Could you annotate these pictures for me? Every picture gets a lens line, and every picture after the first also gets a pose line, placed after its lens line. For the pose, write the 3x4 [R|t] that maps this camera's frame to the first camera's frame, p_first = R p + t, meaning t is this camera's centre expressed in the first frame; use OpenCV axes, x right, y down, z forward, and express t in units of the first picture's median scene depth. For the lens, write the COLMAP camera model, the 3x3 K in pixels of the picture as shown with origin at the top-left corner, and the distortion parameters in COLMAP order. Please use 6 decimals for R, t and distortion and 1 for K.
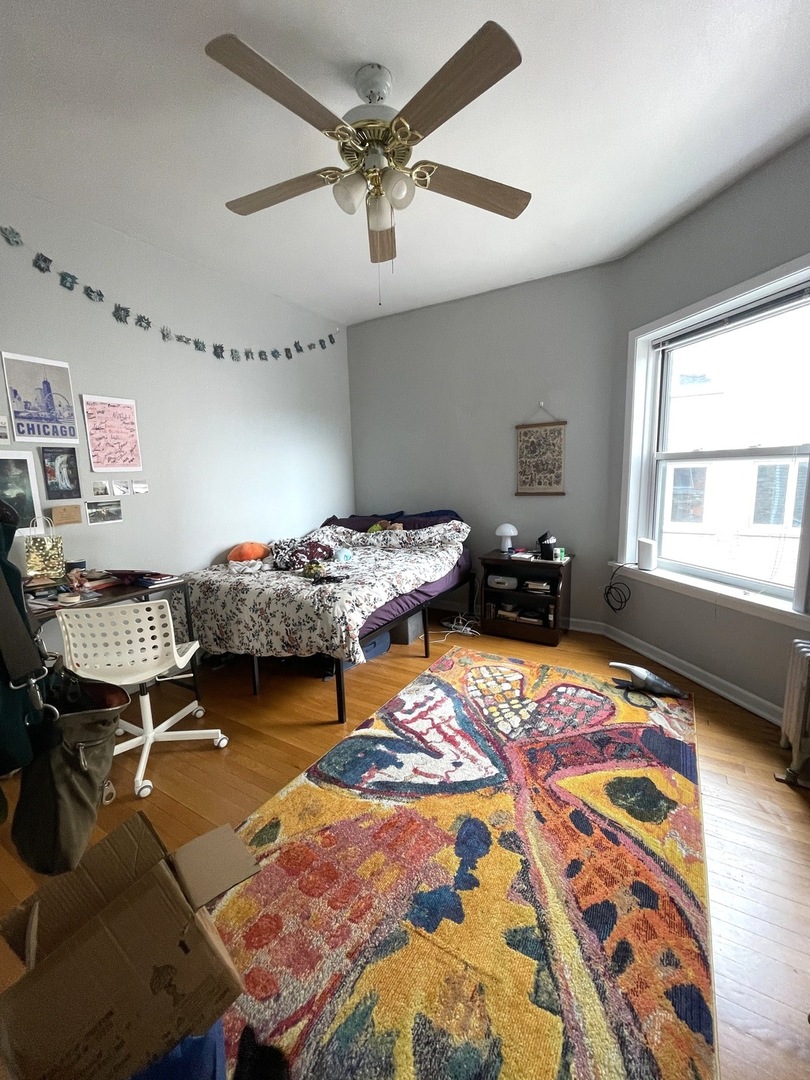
lens RADIAL K [[436.6, 0, 406.9], [0, 436.6, 537.1], [0, 0, 1]] dist [-0.007203, 0.000791]
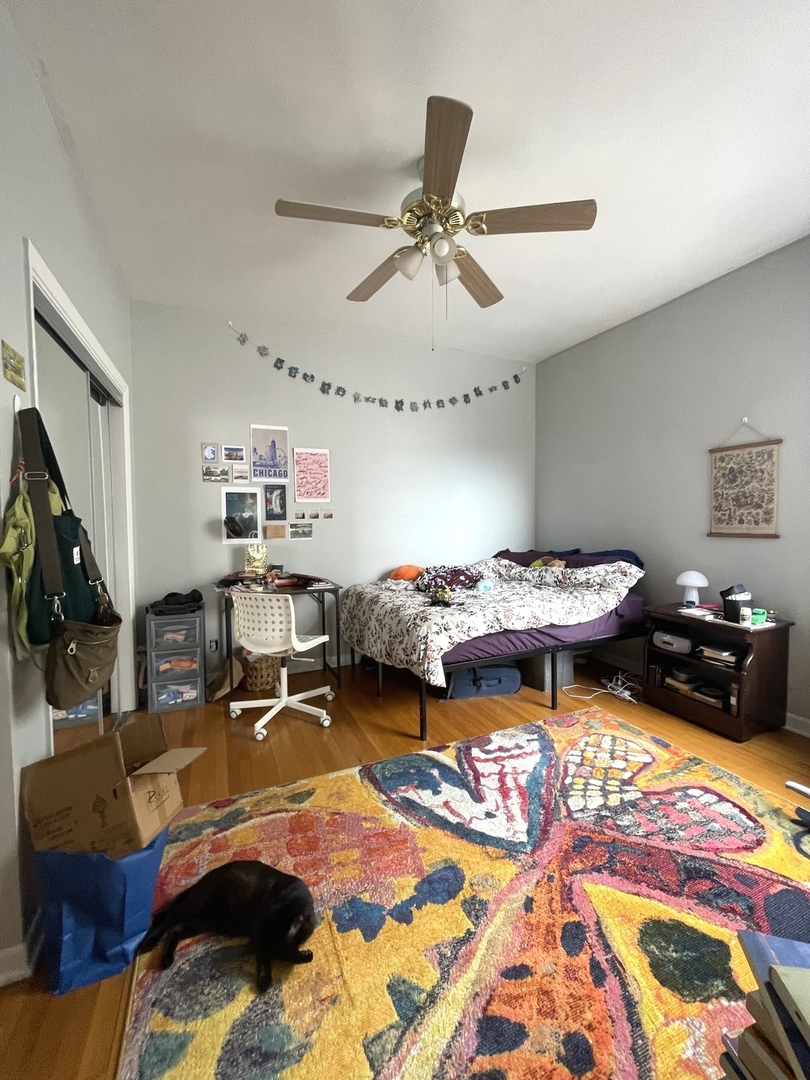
lens RADIAL K [[436.6, 0, 406.9], [0, 436.6, 537.1], [0, 0, 1]] dist [-0.007203, 0.000791]
pose [[0.818192, 0.048338, -0.572909, 0.395594], [-0.098265, 0.993555, -0.056506, 0.005894], [0.566485, 0.102529, 0.817669, 0.075899]]
